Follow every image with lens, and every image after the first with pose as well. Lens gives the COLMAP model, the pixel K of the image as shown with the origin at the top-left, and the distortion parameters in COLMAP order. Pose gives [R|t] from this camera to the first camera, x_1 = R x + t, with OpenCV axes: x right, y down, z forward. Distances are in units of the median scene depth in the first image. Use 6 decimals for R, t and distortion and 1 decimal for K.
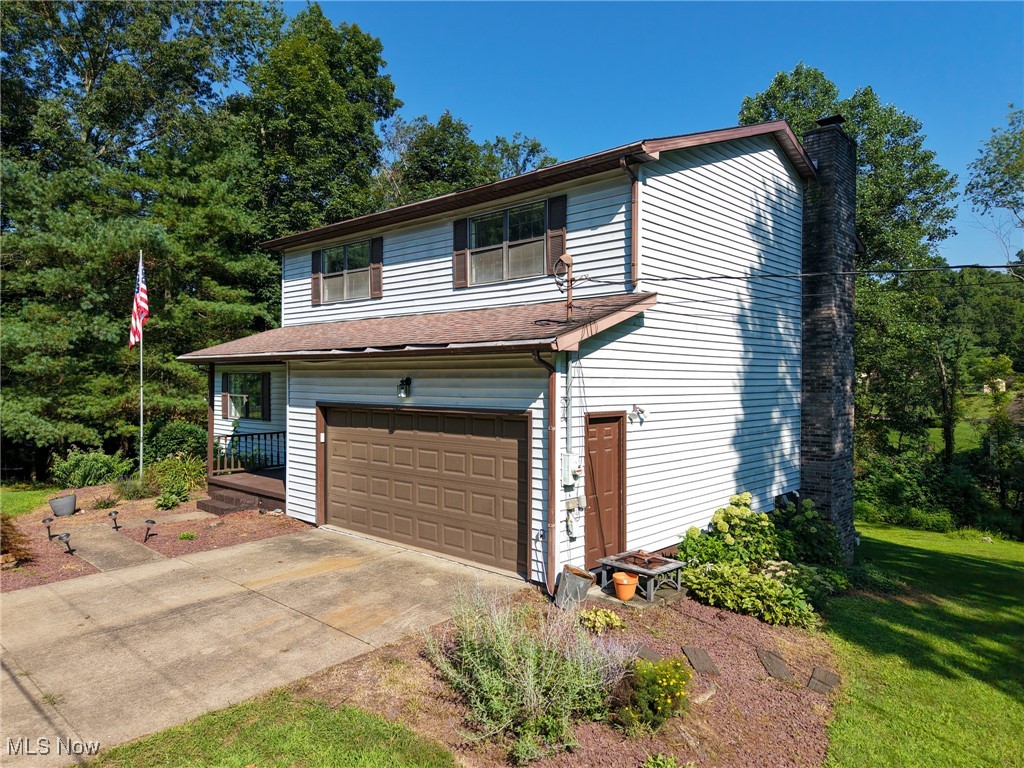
lens RADIAL K [[678.1, 0, 512.0], [0, 678.1, 384.0], [0, 0, 1]] dist [0.097545, -0.102640]
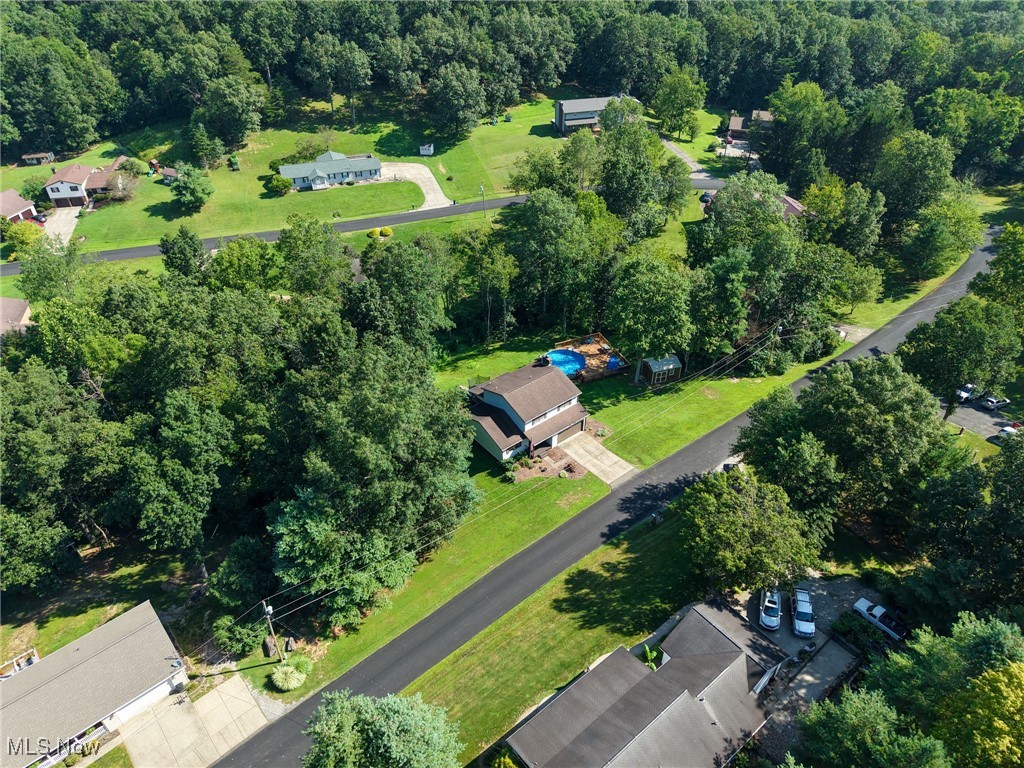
lens RADIAL K [[678.1, 0, 512.0], [0, 678.1, 384.0], [0, 0, 1]] dist [0.097545, -0.102640]
pose [[0.147785, -0.604905, 0.782464, -6.641367], [0.015615, 0.792480, 0.609698, -5.626336], [-0.988896, -0.077886, 0.126562, 0.633775]]
